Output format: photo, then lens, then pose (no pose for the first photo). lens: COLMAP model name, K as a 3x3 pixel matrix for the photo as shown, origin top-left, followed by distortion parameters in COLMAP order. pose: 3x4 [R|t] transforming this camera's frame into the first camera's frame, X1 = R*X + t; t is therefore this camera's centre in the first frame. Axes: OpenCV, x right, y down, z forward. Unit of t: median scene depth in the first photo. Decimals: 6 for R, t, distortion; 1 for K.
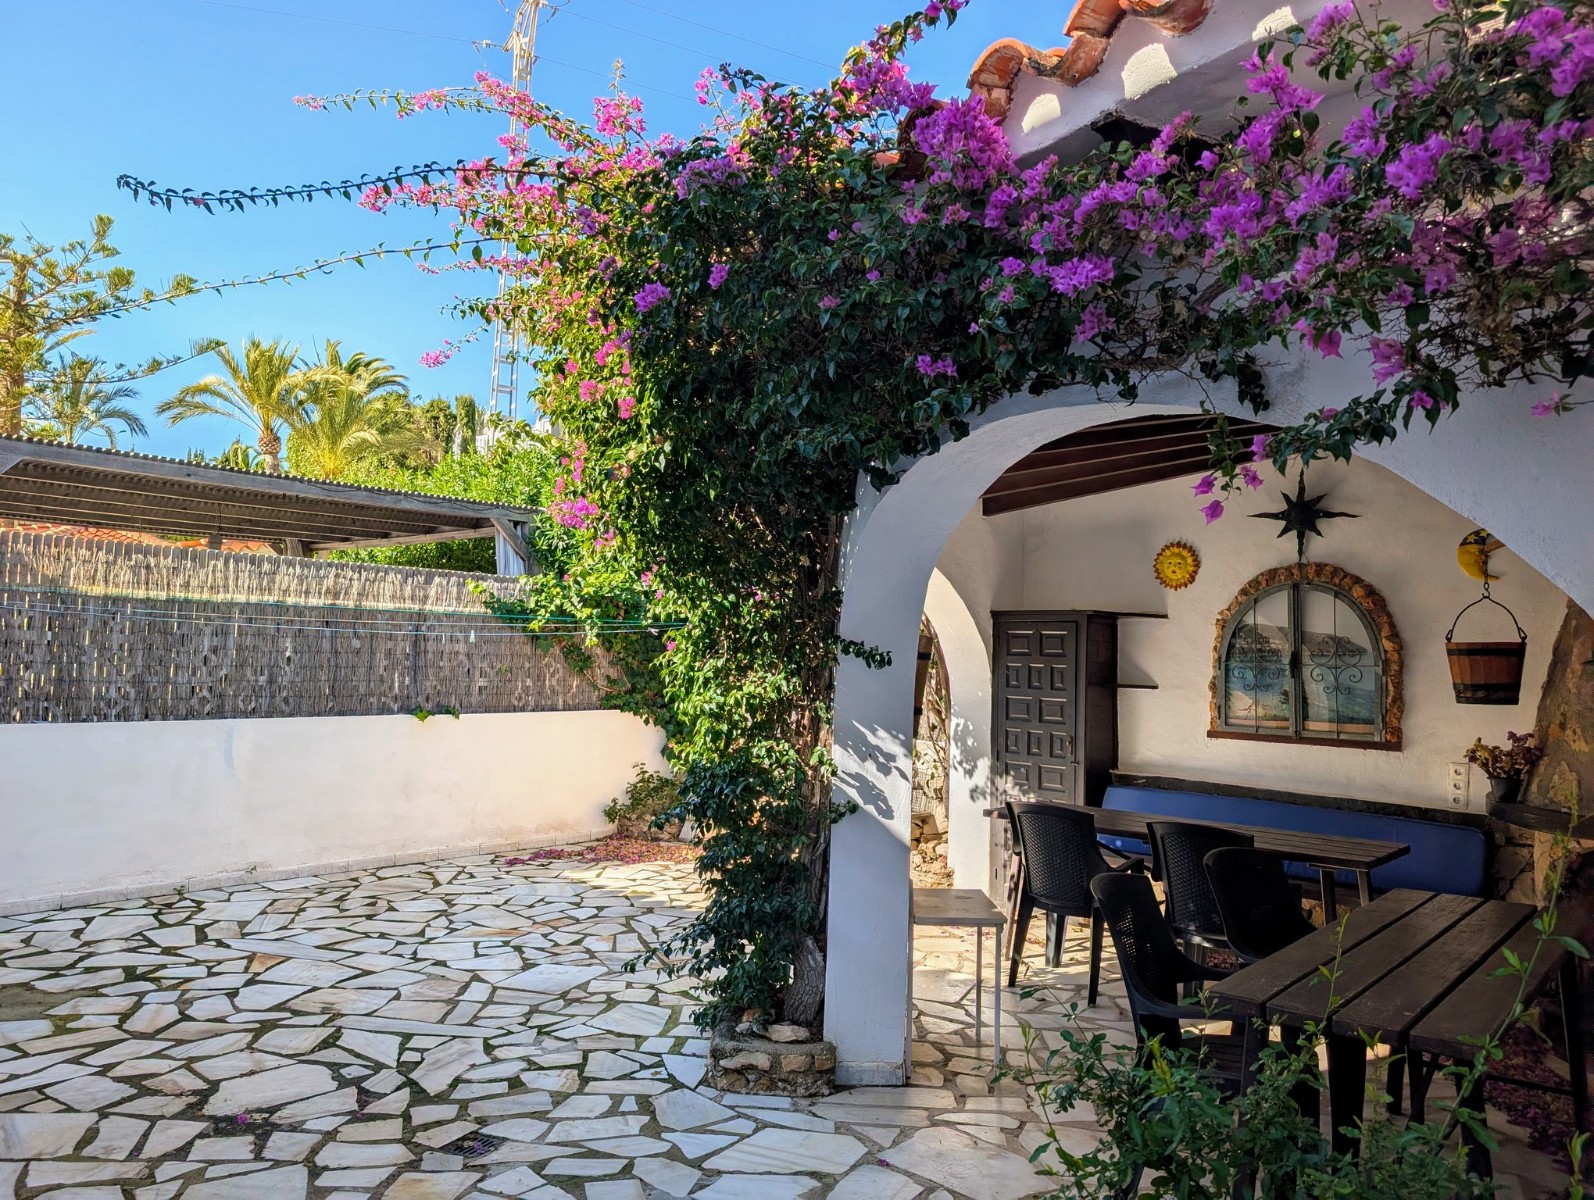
lens RADIAL K [[1132.9, 0, 797.0], [0, 1132.9, 600.0], [0, 0, 1]] dist [-0.000699, -0.003146]
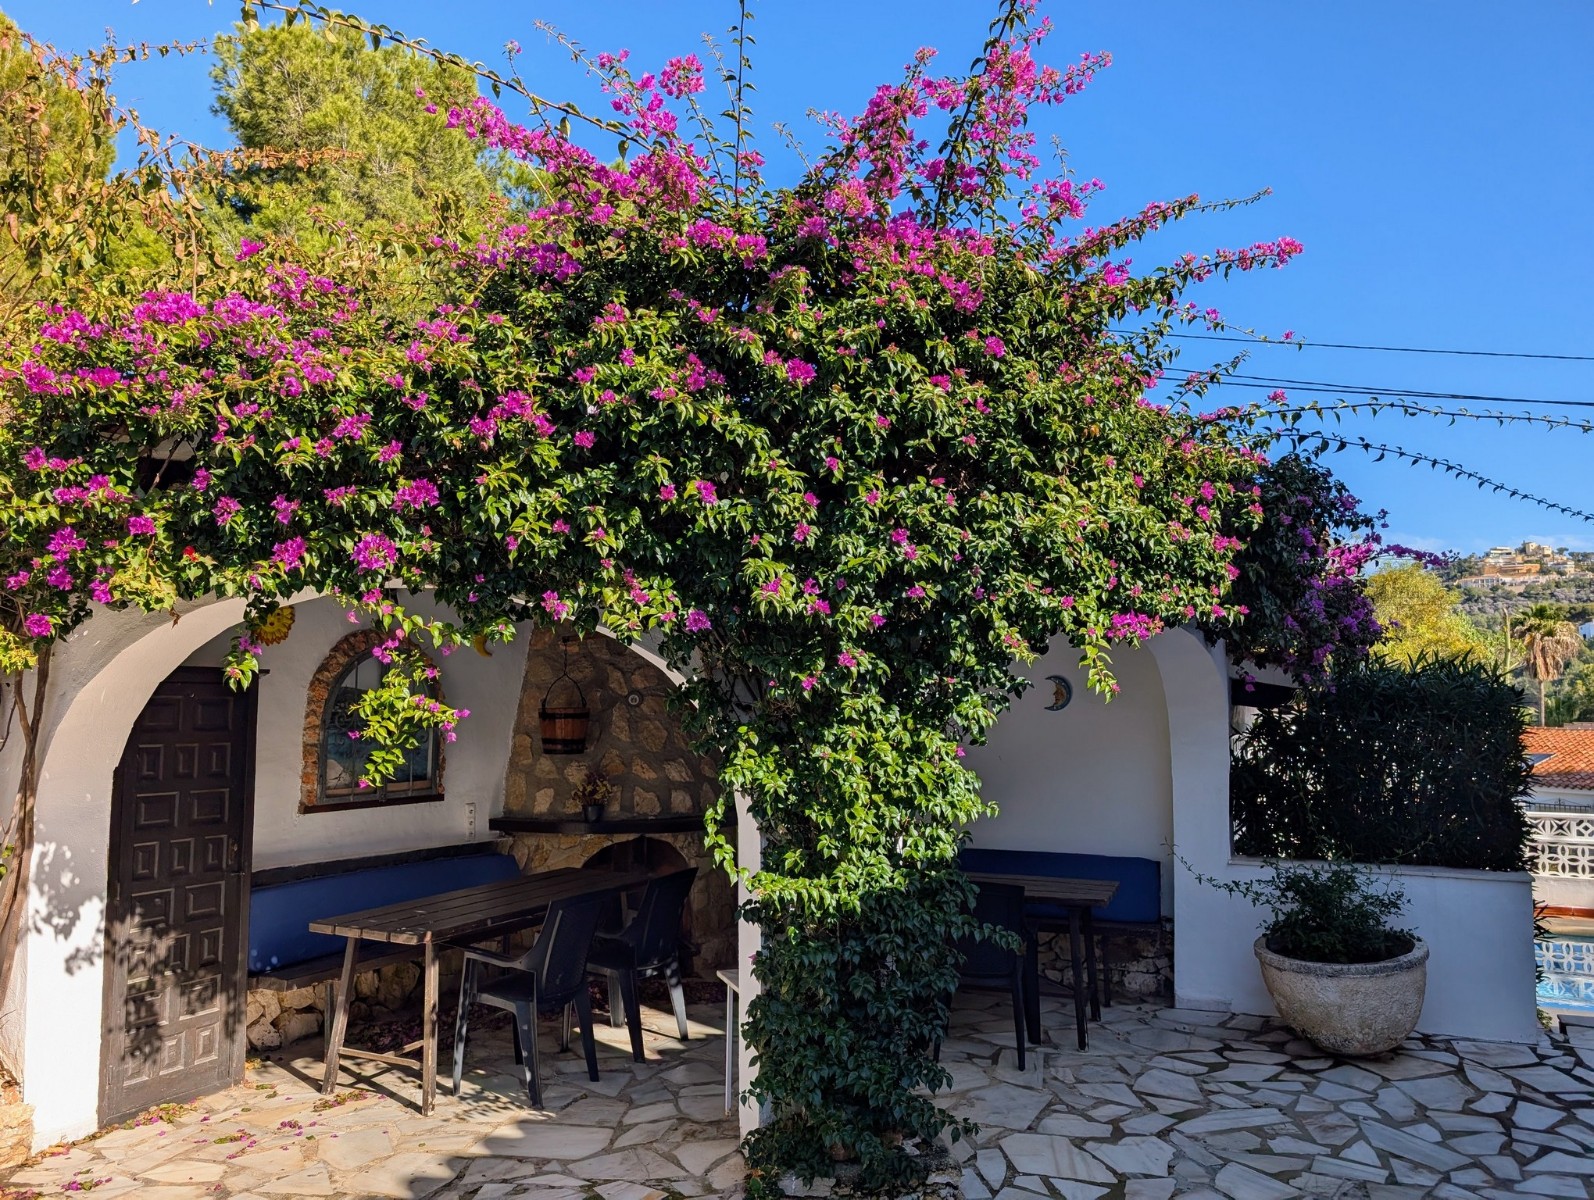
lens RADIAL K [[1132.9, 0, 797.0], [0, 1132.9, 600.0], [0, 0, 1]] dist [-0.000699, -0.003146]
pose [[-0.303533, 0.052932, 0.951350, -0.562368], [-0.067013, 0.994797, -0.076730, -0.003500], [-0.950462, -0.087042, -0.298406, 0.837492]]
